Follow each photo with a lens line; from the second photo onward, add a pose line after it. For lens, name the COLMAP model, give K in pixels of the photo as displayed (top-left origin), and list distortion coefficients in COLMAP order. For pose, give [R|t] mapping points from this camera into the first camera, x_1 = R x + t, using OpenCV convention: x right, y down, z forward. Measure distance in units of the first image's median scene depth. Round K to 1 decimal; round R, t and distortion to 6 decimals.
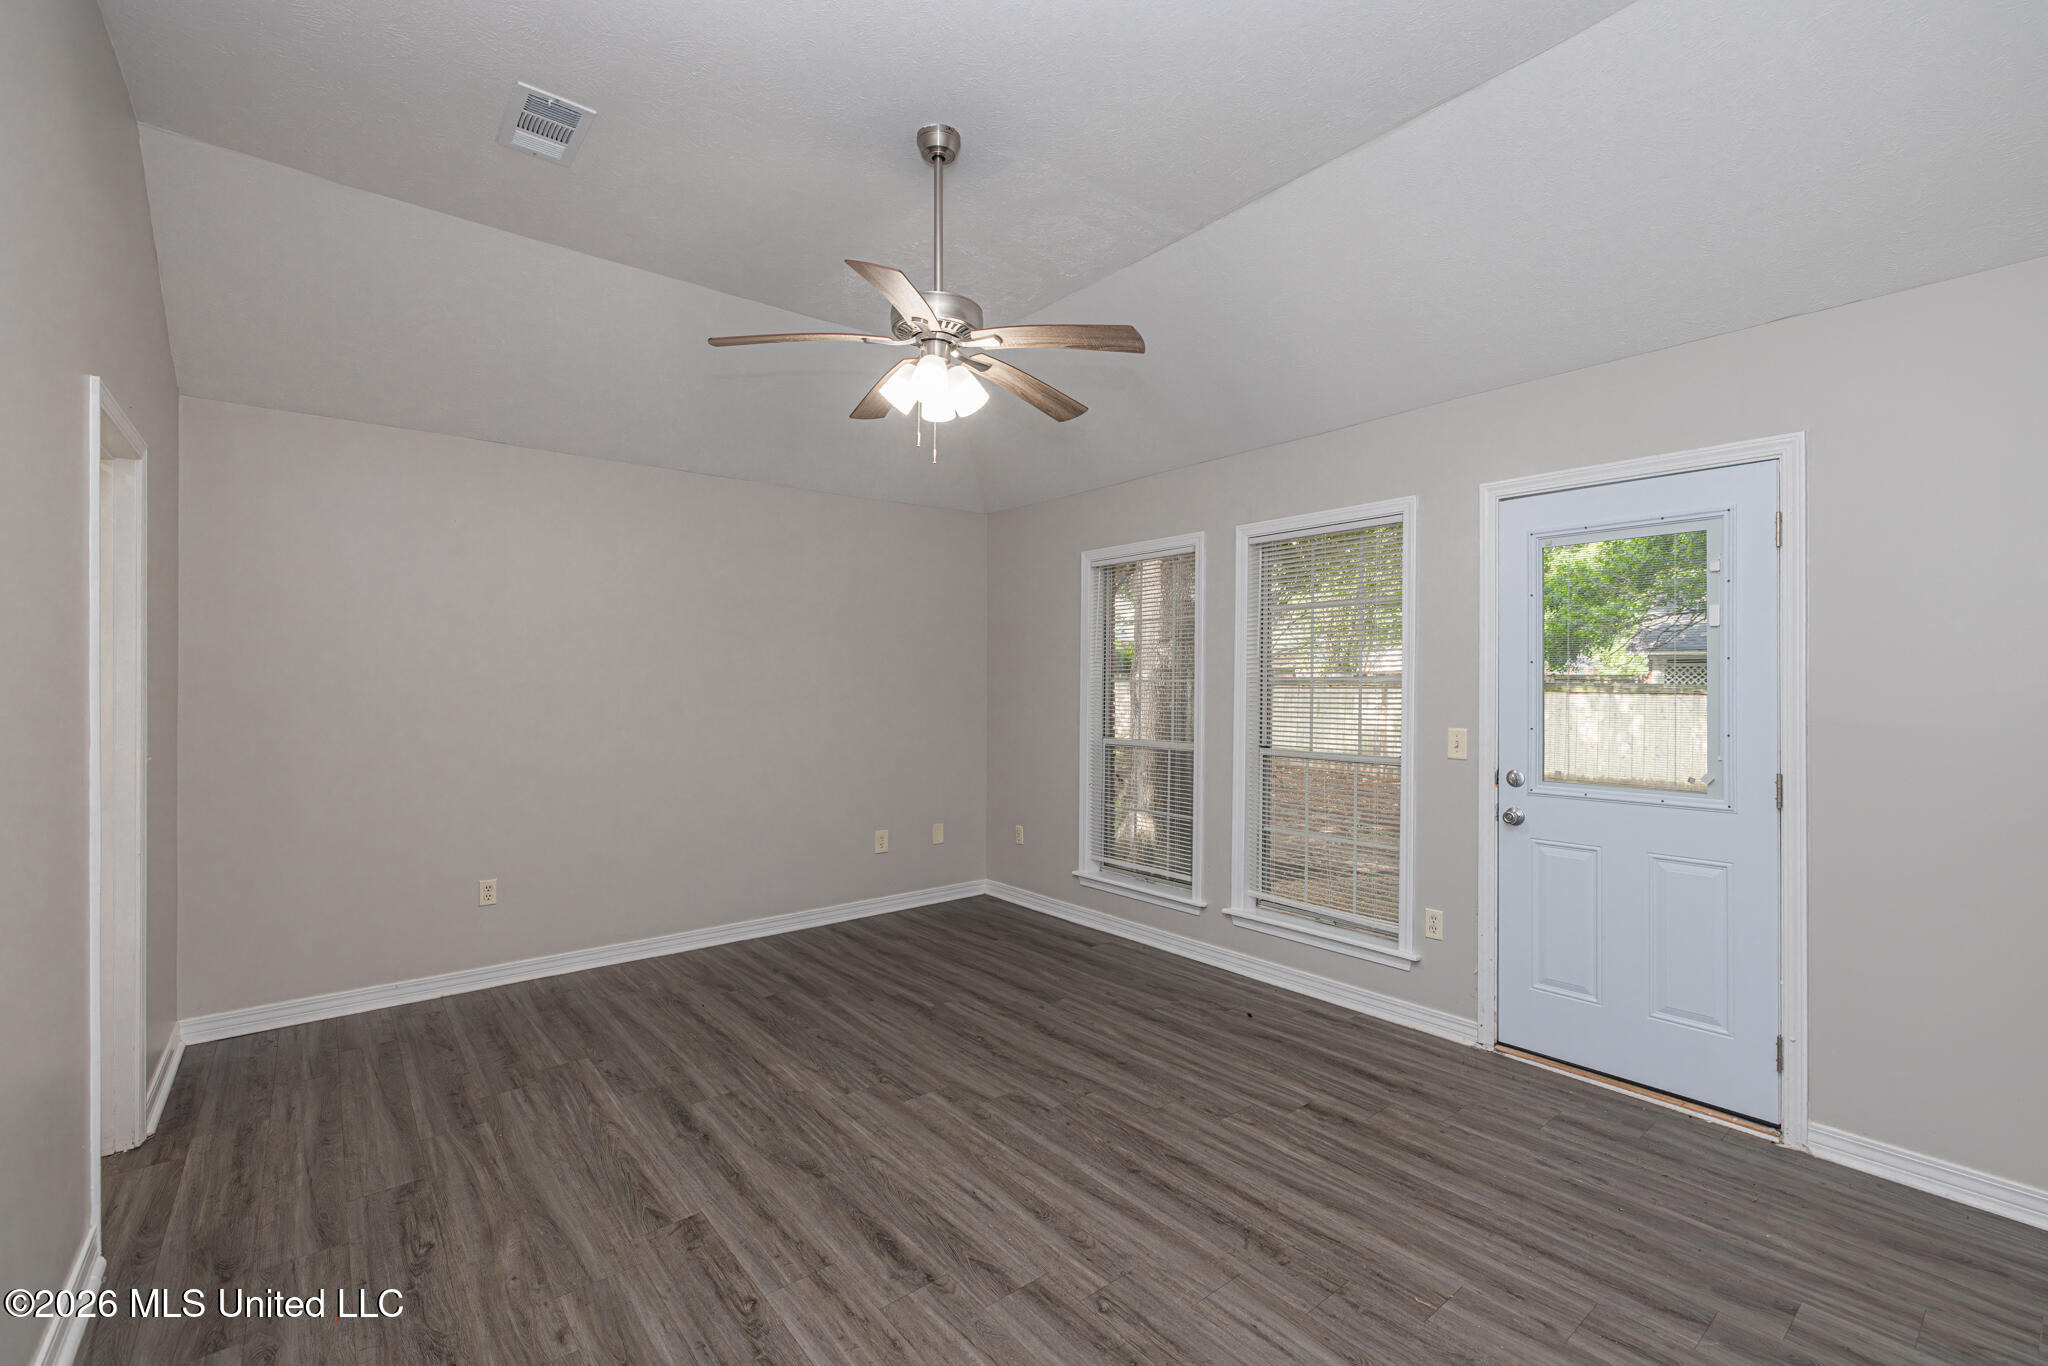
lens RADIAL K [[870.3, 0, 1018.0], [0, 870.3, 654.0], [0, 0, 1]] dist [0.000441, 0.000236]
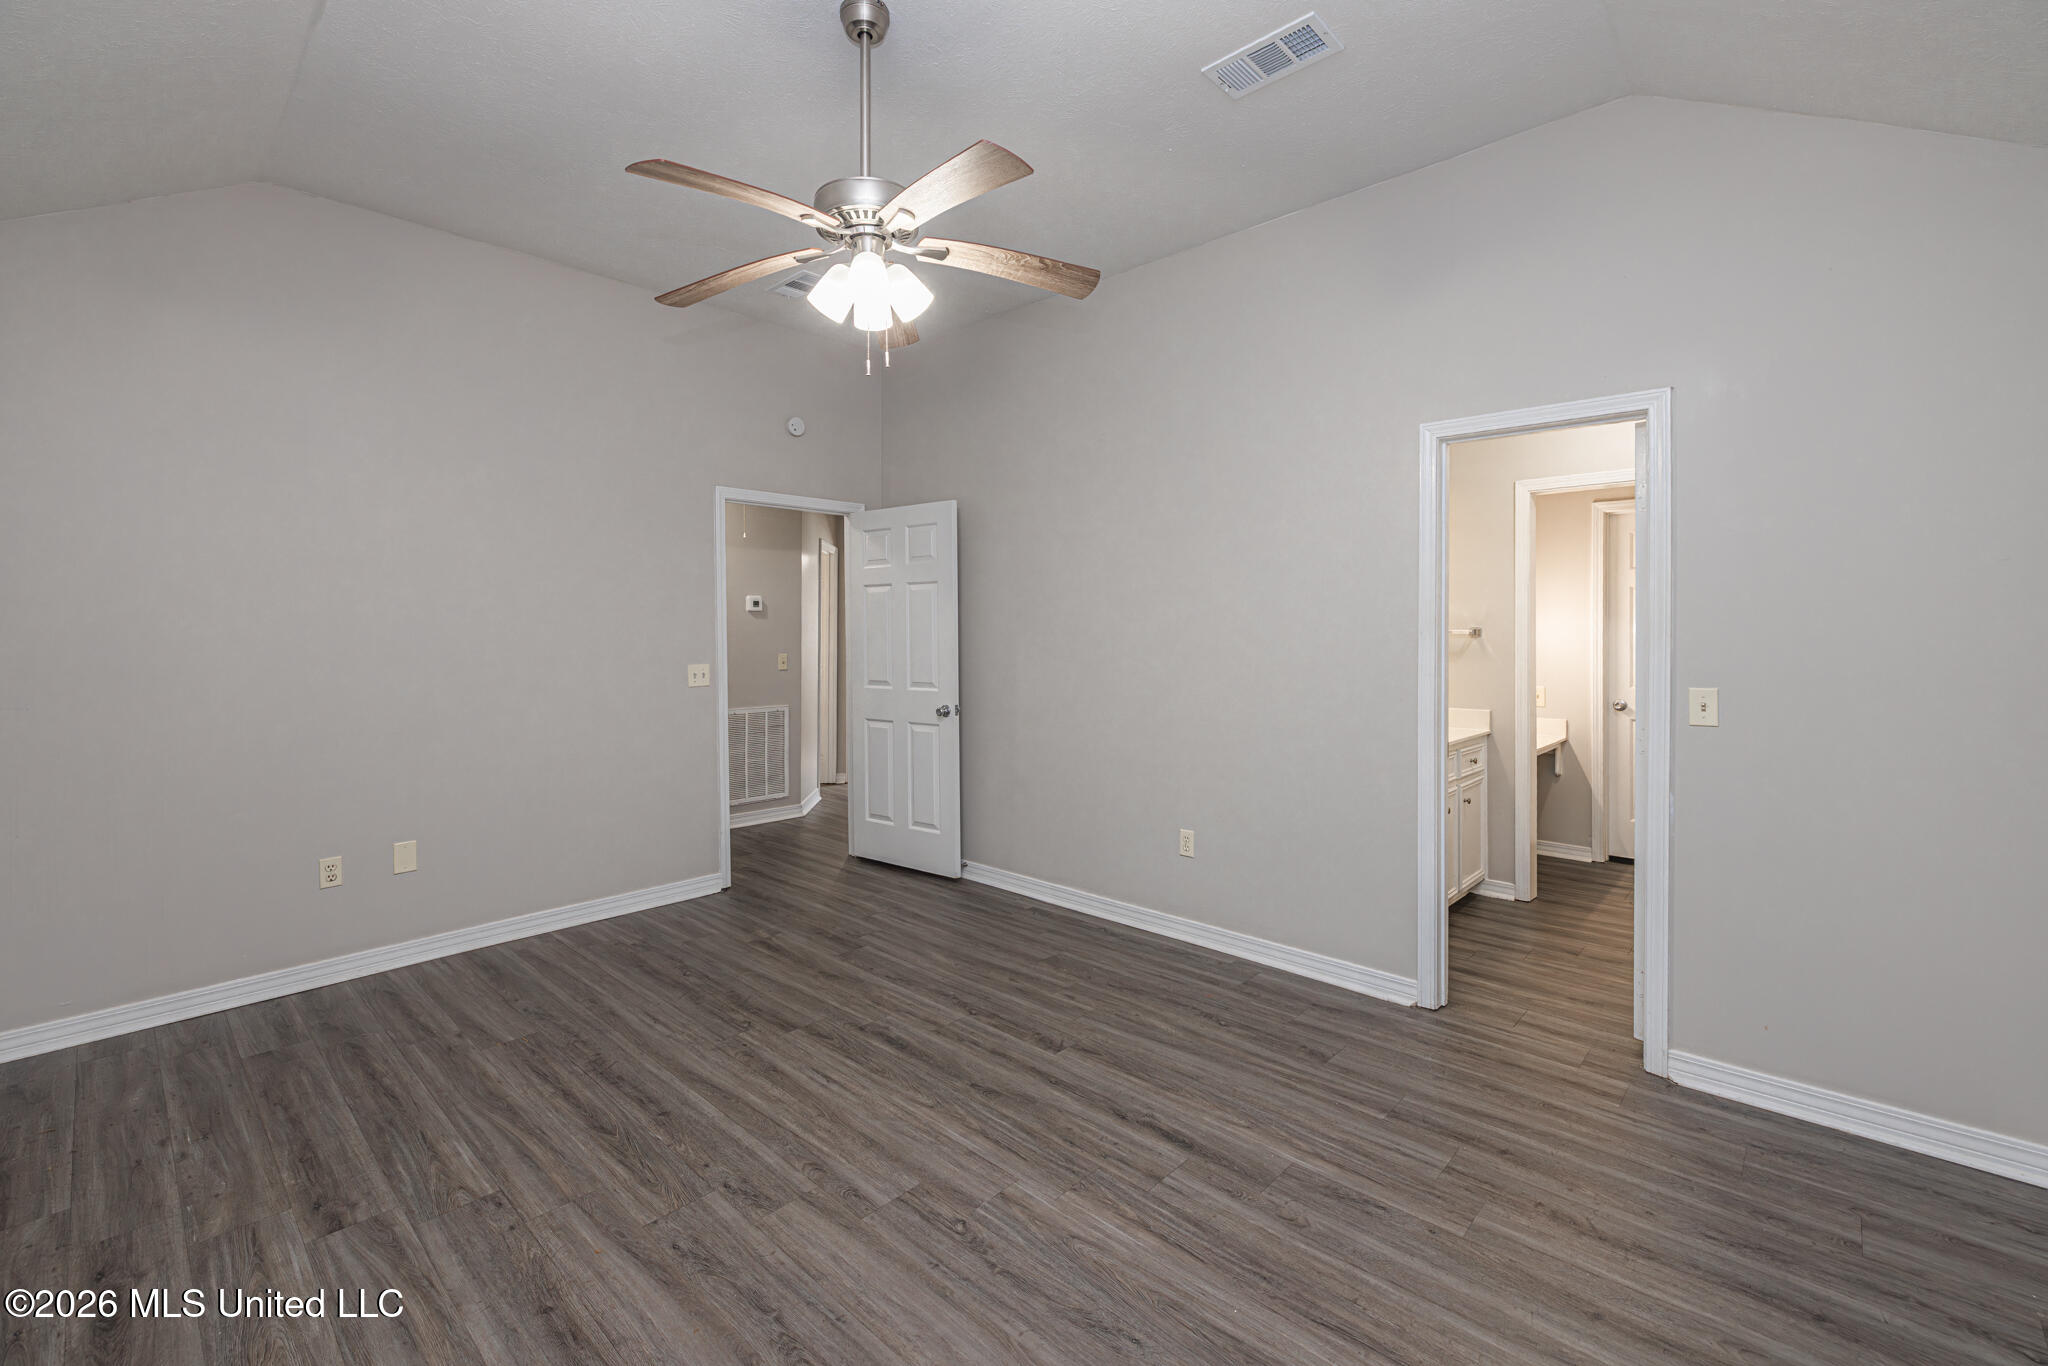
lens RADIAL K [[881.3, 0, 1018.8], [0, 881.3, 640.2], [0, 0, 1]] dist [-0.000504, 0.000116]
pose [[-0.990447, 0.002324, -0.137874, -0.123738], [0.005499, 0.999728, -0.022659, 0.070787], [0.137784, -0.023201, -0.990191, 1.936250]]
